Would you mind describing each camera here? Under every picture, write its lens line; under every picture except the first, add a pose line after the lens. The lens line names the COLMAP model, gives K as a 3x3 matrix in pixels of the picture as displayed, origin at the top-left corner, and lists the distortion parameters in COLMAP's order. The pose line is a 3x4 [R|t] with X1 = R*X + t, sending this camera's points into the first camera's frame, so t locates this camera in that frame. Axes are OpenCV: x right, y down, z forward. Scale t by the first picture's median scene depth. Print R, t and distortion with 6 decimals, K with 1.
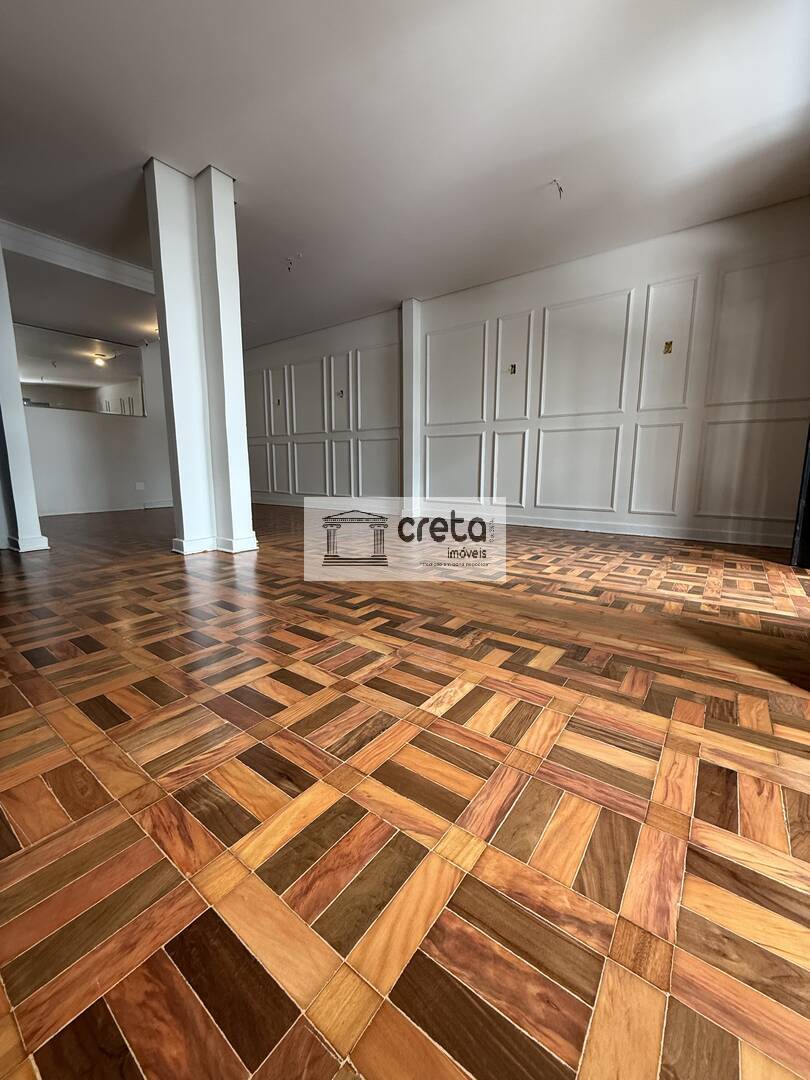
lens RADIAL K [[425.9, 0, 404.4], [0, 425.9, 540.1], [0, 0, 1]] dist [0.002363, -0.001215]
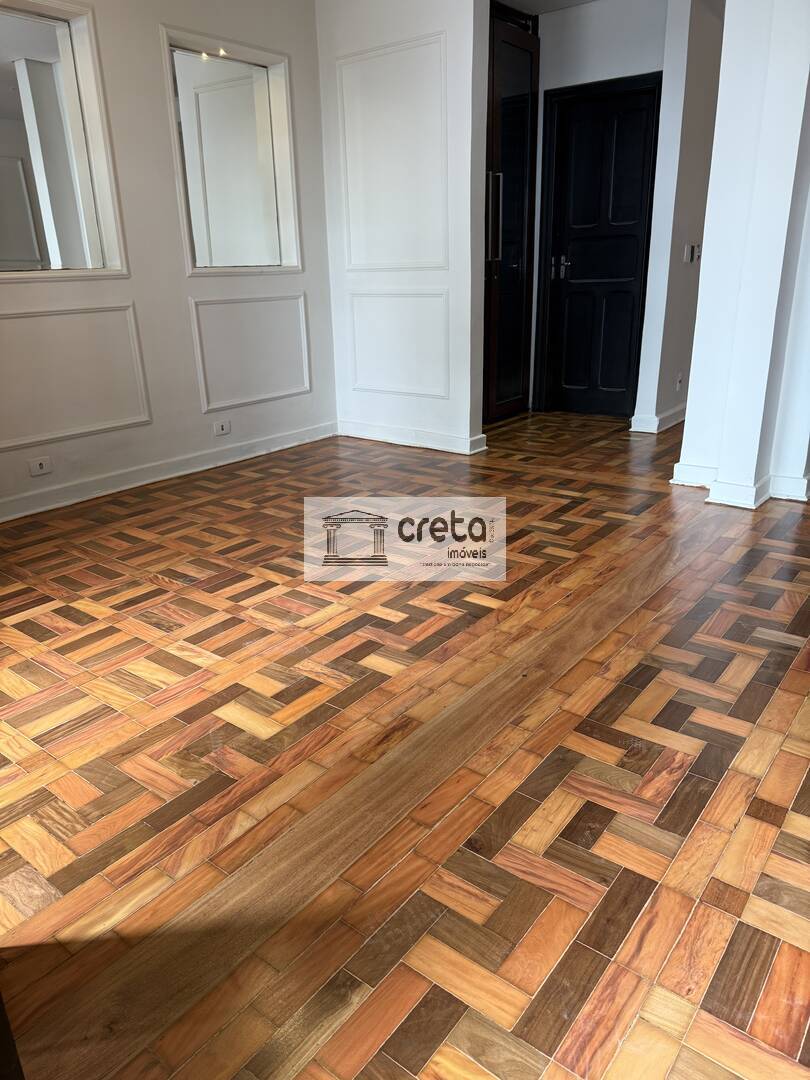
lens RADIAL K [[757.9, 0, 399.8], [0, 757.9, 543.6], [0, 0, 1]] dist [0.062465, -0.072829]
pose [[-0.030697, 0.341169, -0.939501, 1.631525], [-0.140131, 0.929191, 0.342004, -0.556474], [0.989657, 0.142152, 0.019285, 1.323998]]
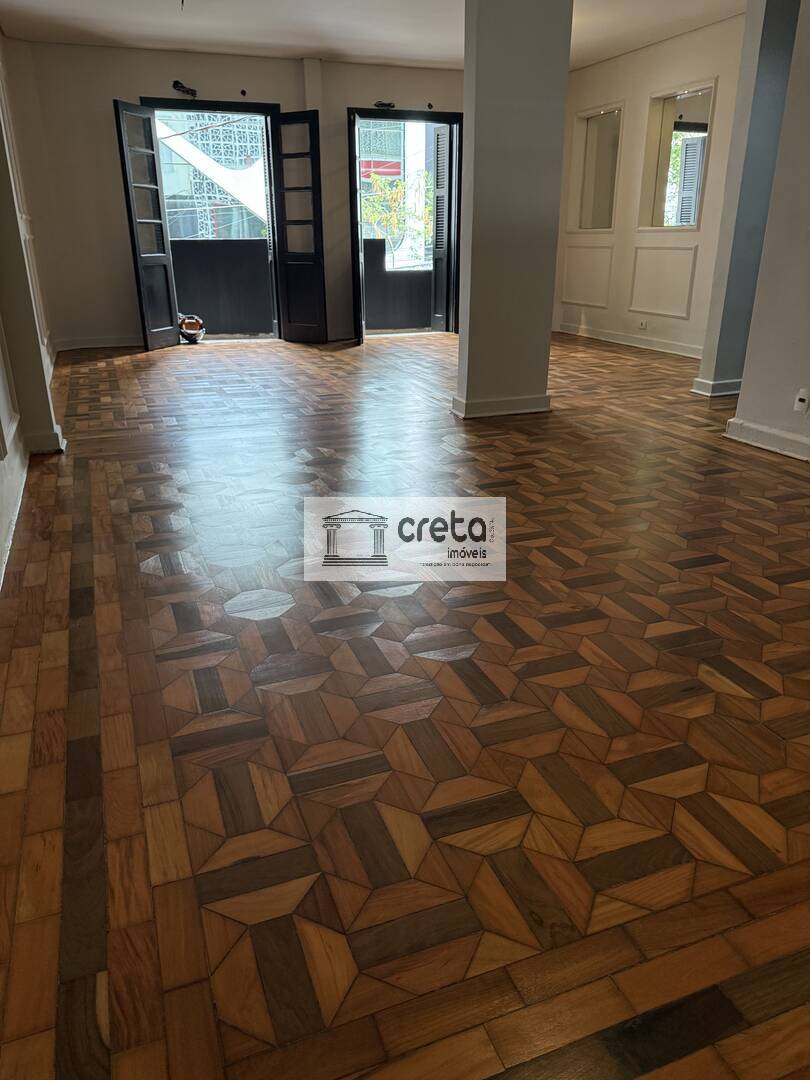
lens RADIAL K [[757.9, 0, 401.9], [0, 757.9, 535.5], [0, 0, 1]] dist [0.062465, -0.072829]
pose [[-0.844858, -0.191198, 0.499659, -2.673618], [0.093556, 0.866764, 0.489864, -1.267151], [-0.526747, 0.460611, -0.714405, 5.745902]]
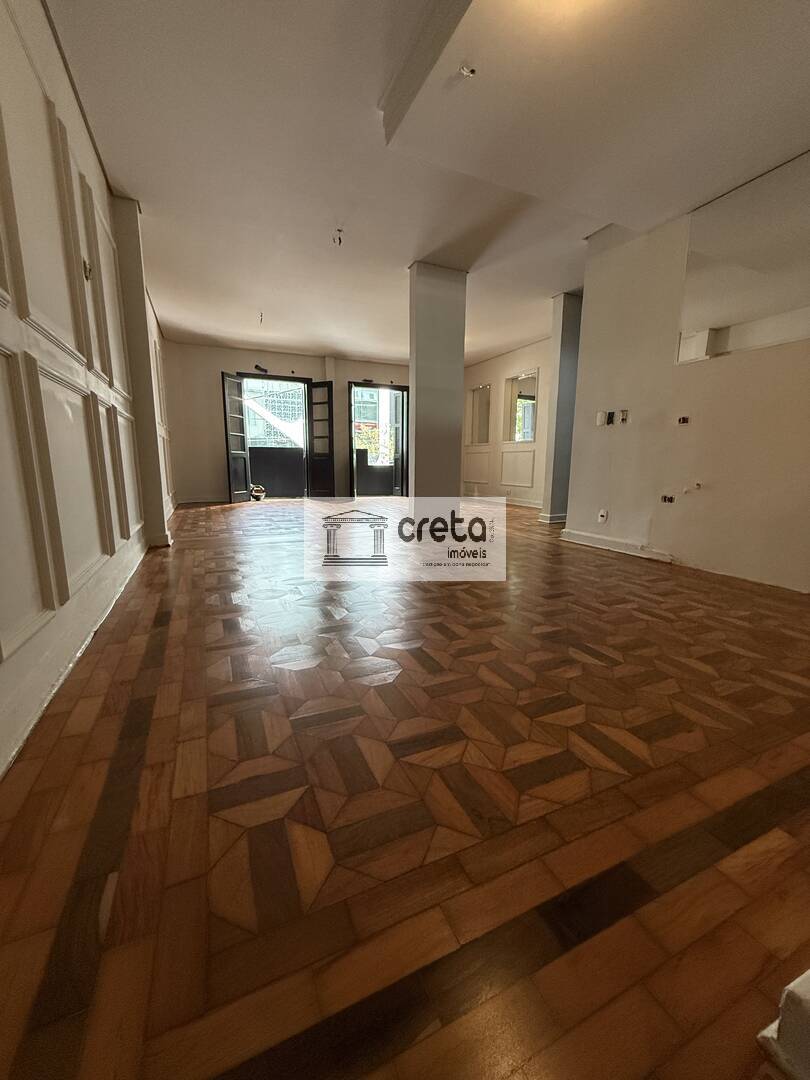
lens RADIAL K [[425.9, 0, 402.5], [0, 425.9, 540.9], [0, 0, 1]] dist [0.002363, -0.001215]
pose [[-0.874376, -0.094844, 0.475890, -2.610727], [0.073545, 0.943482, 0.323161, -1.023752], [-0.479644, 0.317564, -0.817982, 5.674044]]
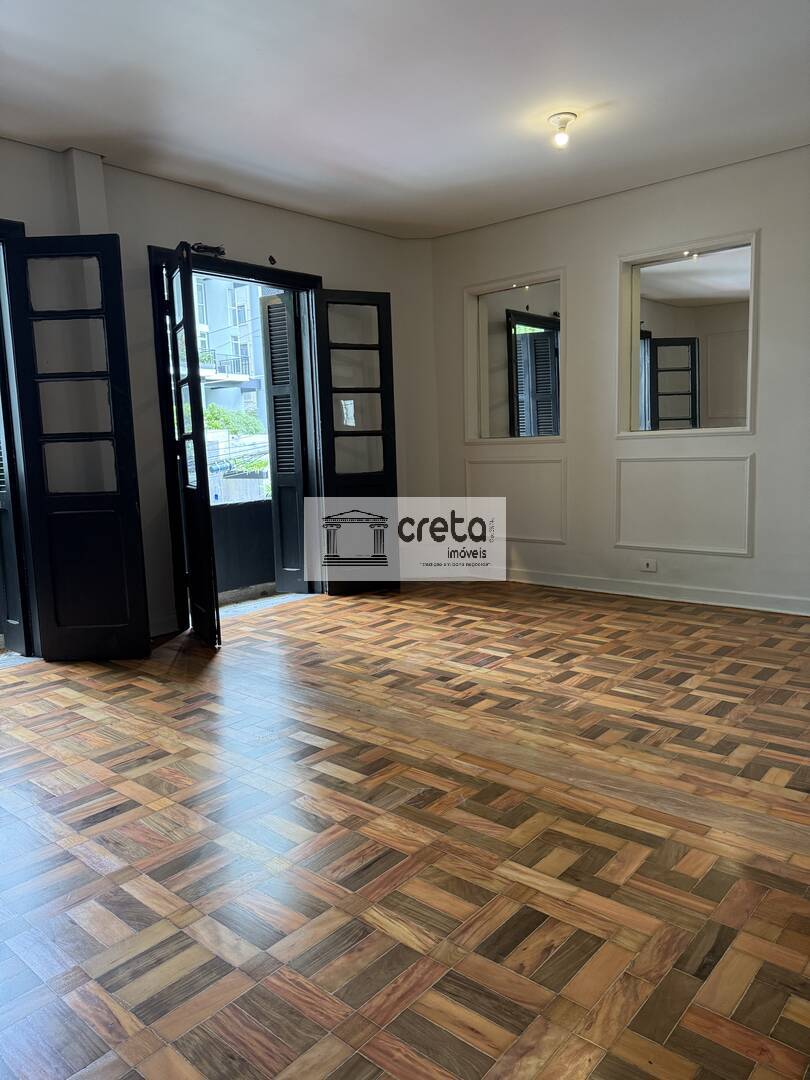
lens RADIAL K [[757.9, 0, 401.1], [0, 757.9, 549.2], [0, 0, 1]] dist [0.062465, -0.072829]
pose [[-0.996354, 0.020451, 0.082829, -0.121951], [0.044970, 0.950916, 0.306163, -0.988543], [-0.072502, 0.308771, -0.948369, 3.741752]]
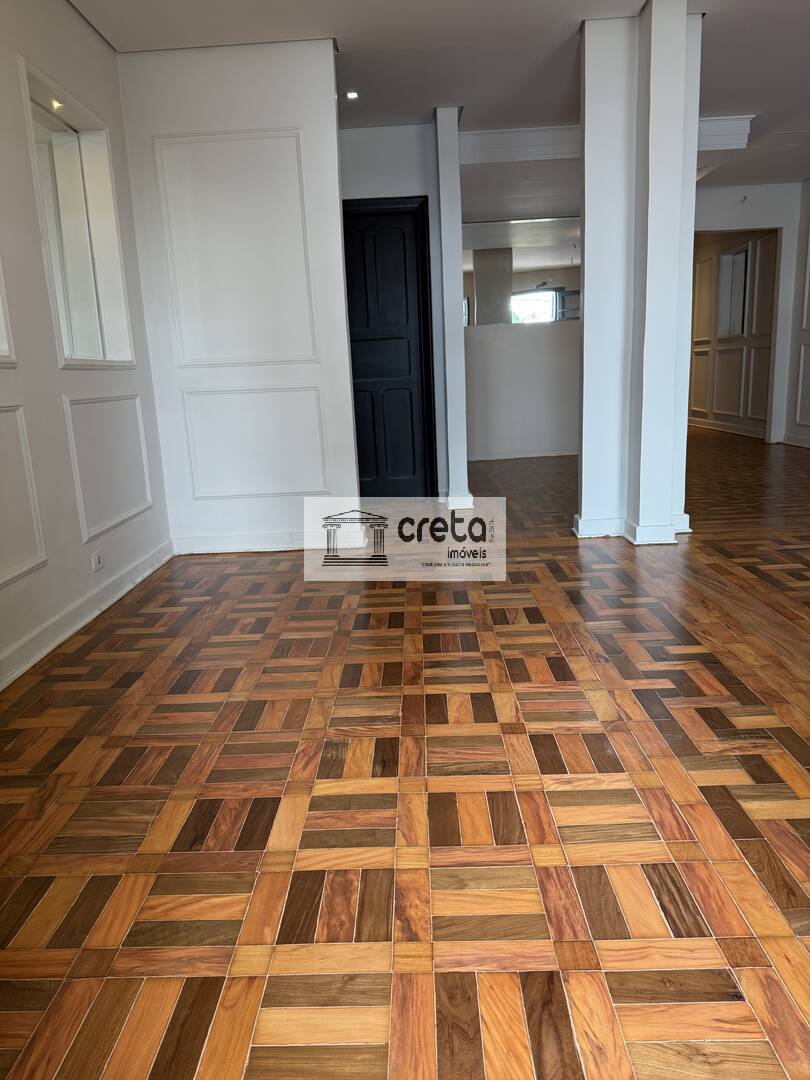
lens RADIAL K [[757.9, 0, 399.4], [0, 757.9, 539.3], [0, 0, 1]] dist [0.062465, -0.072829]
pose [[0.580224, 0.145068, -0.801434, 0.939383], [-0.086706, 0.989420, 0.116322, -0.223491], [0.809829, 0.001997, 0.586663, -0.156982]]
